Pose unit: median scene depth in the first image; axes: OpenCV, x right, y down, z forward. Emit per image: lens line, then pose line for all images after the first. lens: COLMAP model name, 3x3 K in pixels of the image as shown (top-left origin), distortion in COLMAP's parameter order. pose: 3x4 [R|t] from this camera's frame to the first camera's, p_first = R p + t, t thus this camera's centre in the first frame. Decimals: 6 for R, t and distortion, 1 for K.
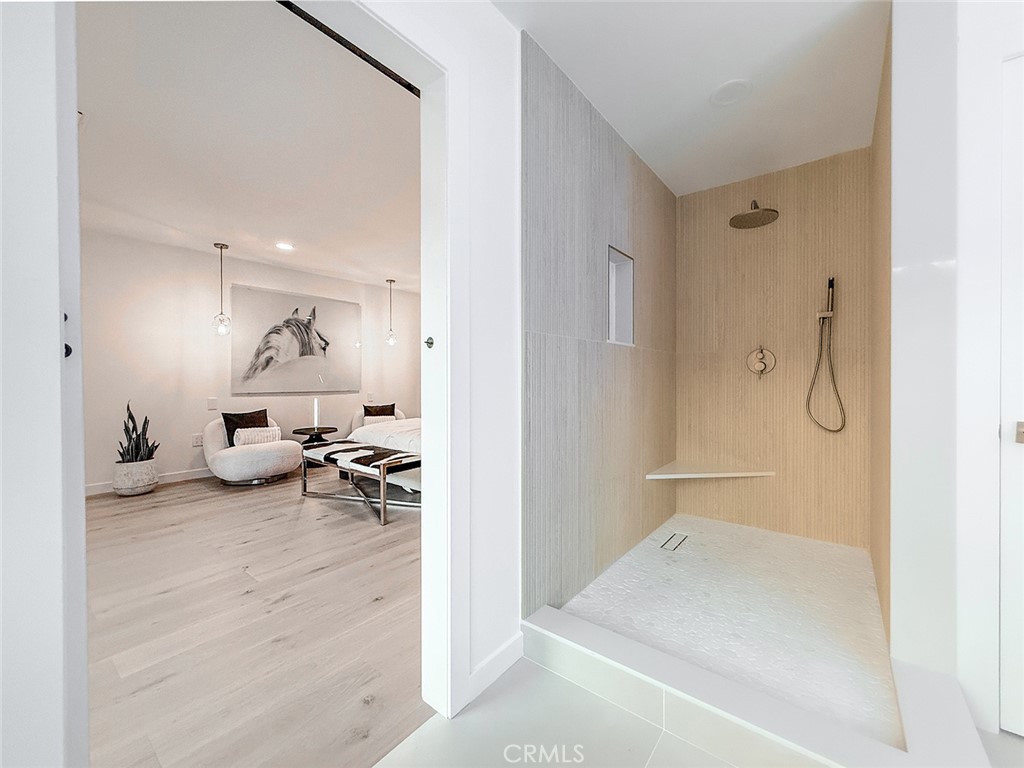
lens RADIAL K [[413.9, 0, 509.7], [0, 413.9, 376.7], [0, 0, 1]] dist [0.000372, 0.000092]
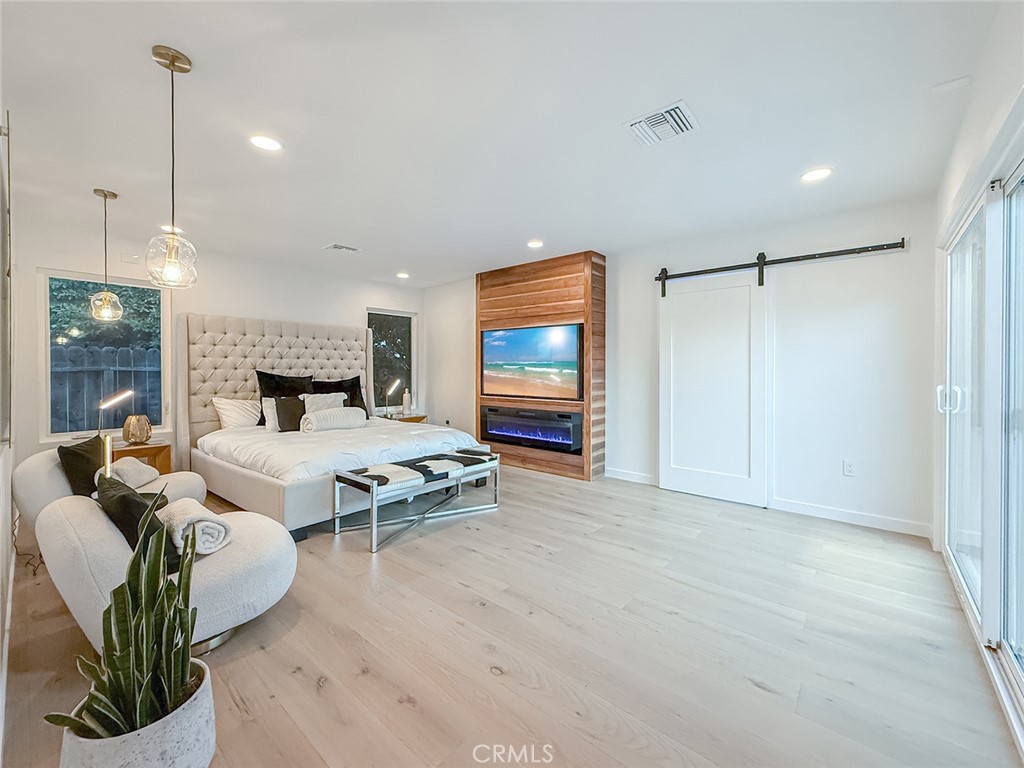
lens RADIAL K [[413.9, 0, 509.7], [0, 413.9, 376.7], [0, 0, 1]] dist [0.000372, 0.000092]
pose [[0.035684, -0.011791, 0.999294, -1.619483], [0.004188, 0.999923, 0.011649, -0.027608], [-0.999354, 0.003769, 0.035731, 1.012775]]
